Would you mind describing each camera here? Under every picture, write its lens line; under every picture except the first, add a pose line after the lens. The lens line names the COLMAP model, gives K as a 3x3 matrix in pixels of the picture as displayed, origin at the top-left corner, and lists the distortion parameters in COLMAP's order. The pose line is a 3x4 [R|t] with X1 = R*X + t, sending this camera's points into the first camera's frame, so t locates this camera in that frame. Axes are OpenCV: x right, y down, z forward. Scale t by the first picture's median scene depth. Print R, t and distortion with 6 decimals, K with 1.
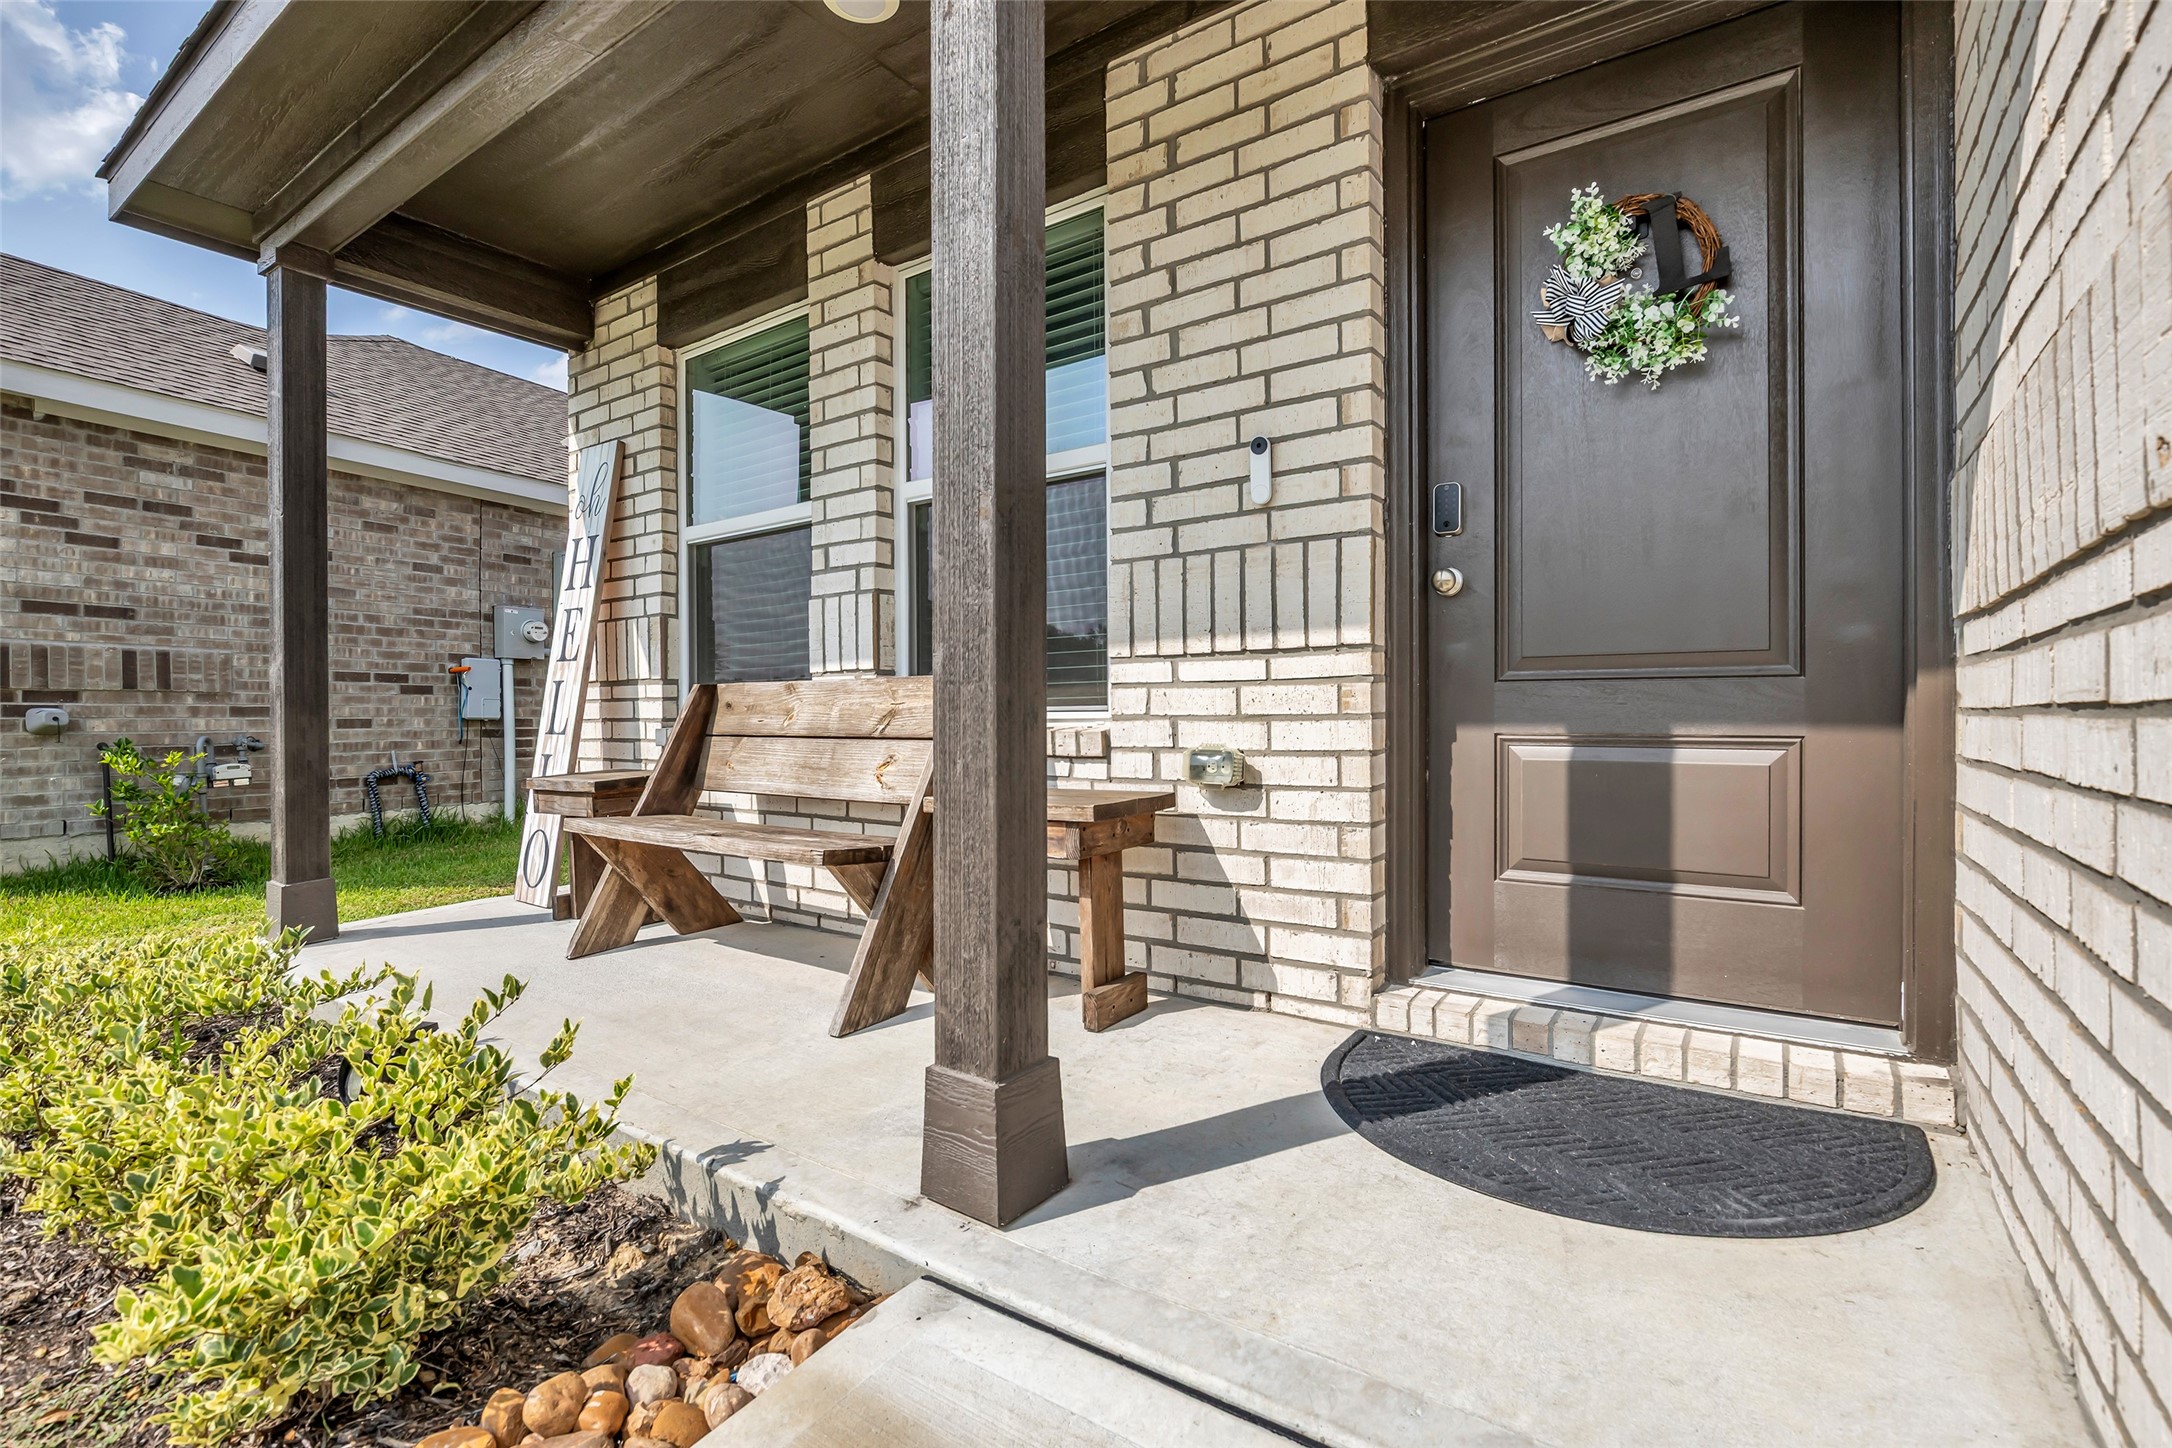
lens RADIAL K [[1001.8, 0, 1072.3], [0, 1001.8, 717.2], [0, 0, 1]] dist [-0.012717, 0.000012]
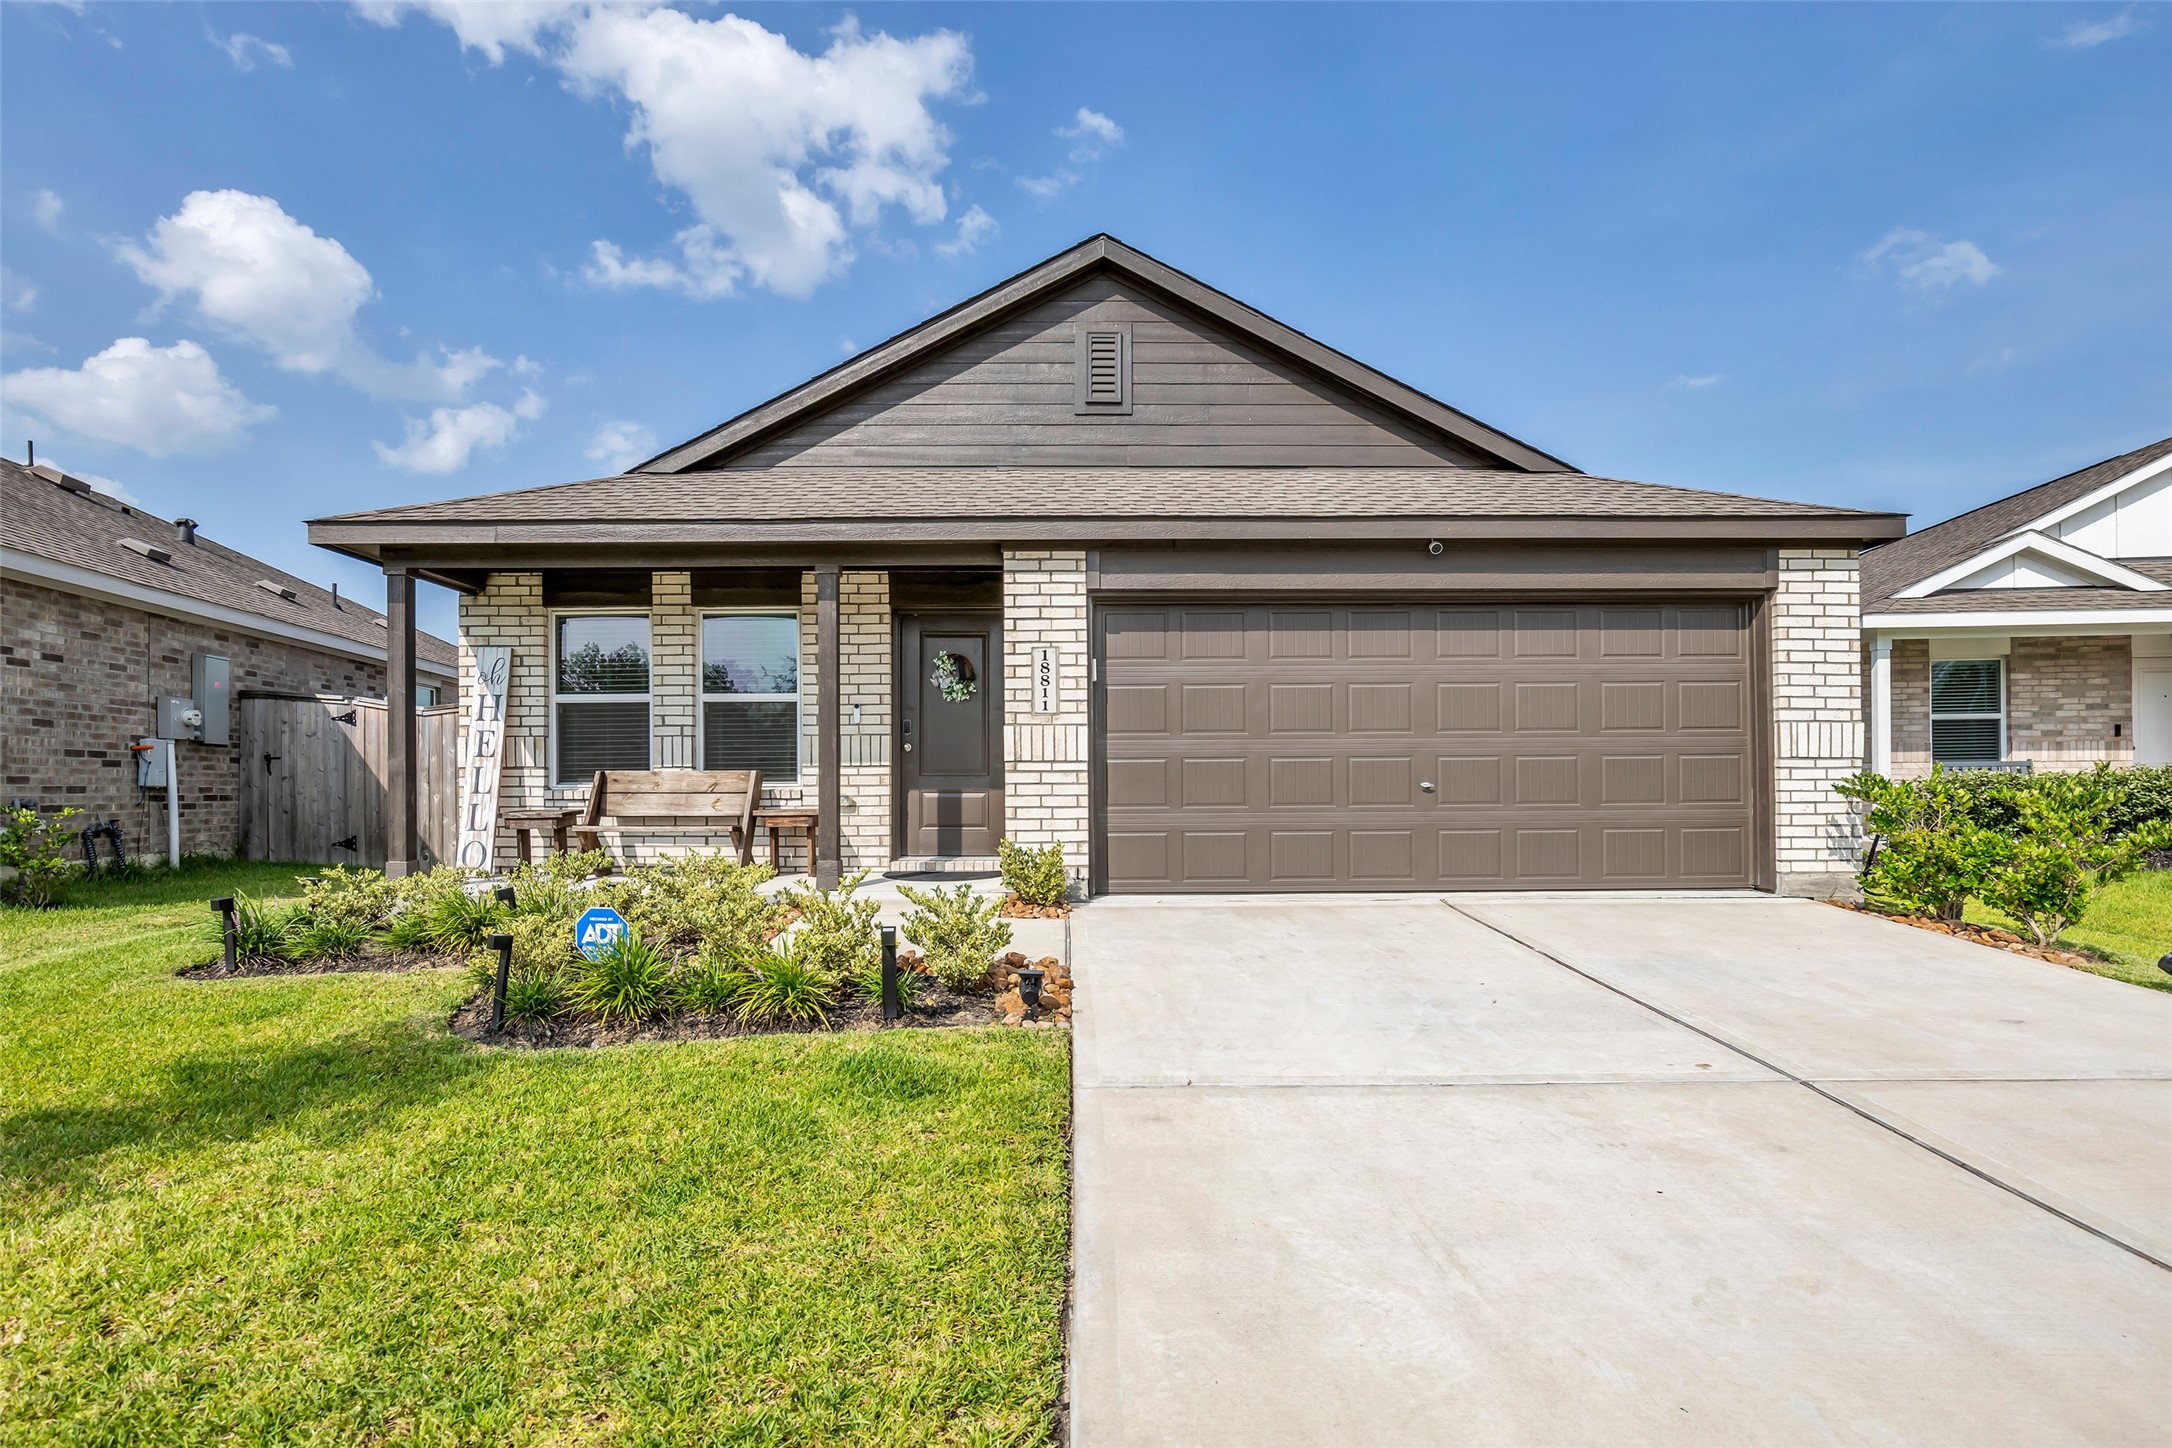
lens RADIAL K [[1029.7, 0, 1080.6], [0, 1029.7, 783.2], [0, 0, 1]] dist [-0.009957, 0.000140]
pose [[0.803586, 0.005101, 0.595167, -0.509458], [-0.001026, 0.999974, -0.007184, 0.006494], [-0.595188, 0.005163, 0.803570, -0.900139]]
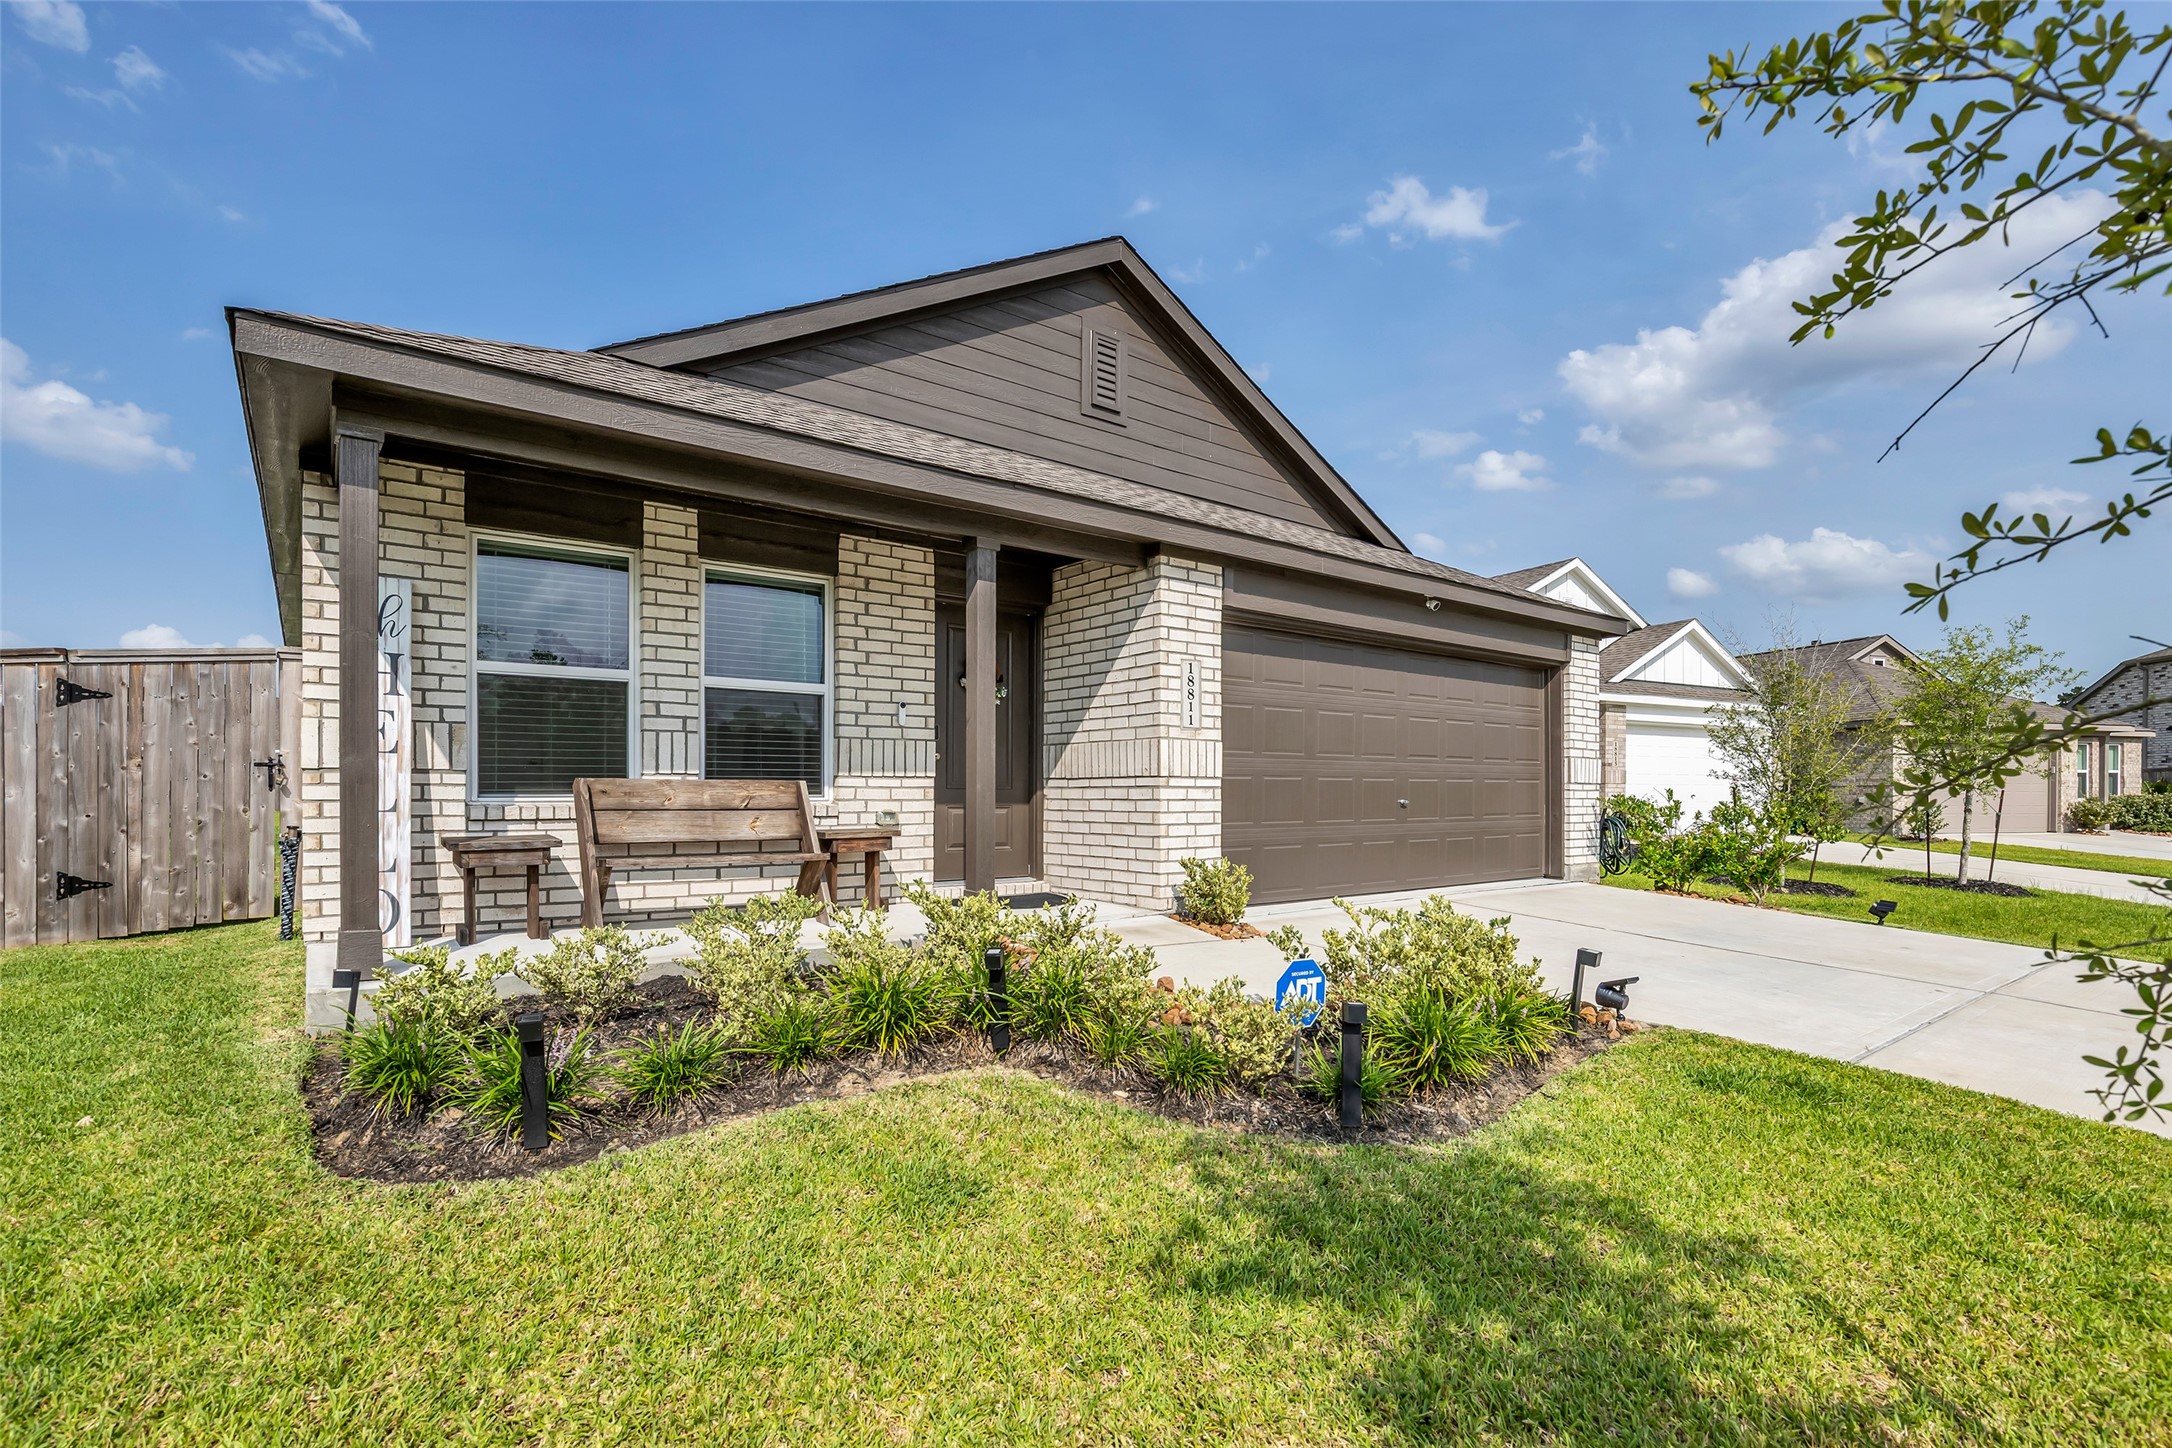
lens RADIAL K [[1001.8, 0, 1080.7], [0, 1001.8, 797.9], [0, 0, 1]] dist [-0.012717, 0.000012]
pose [[0.287343, 0.003326, 0.957822, -0.951559], [-0.004170, 0.999989, -0.002221, -0.000754], [-0.957819, -0.003356, 0.287354, -0.123056]]
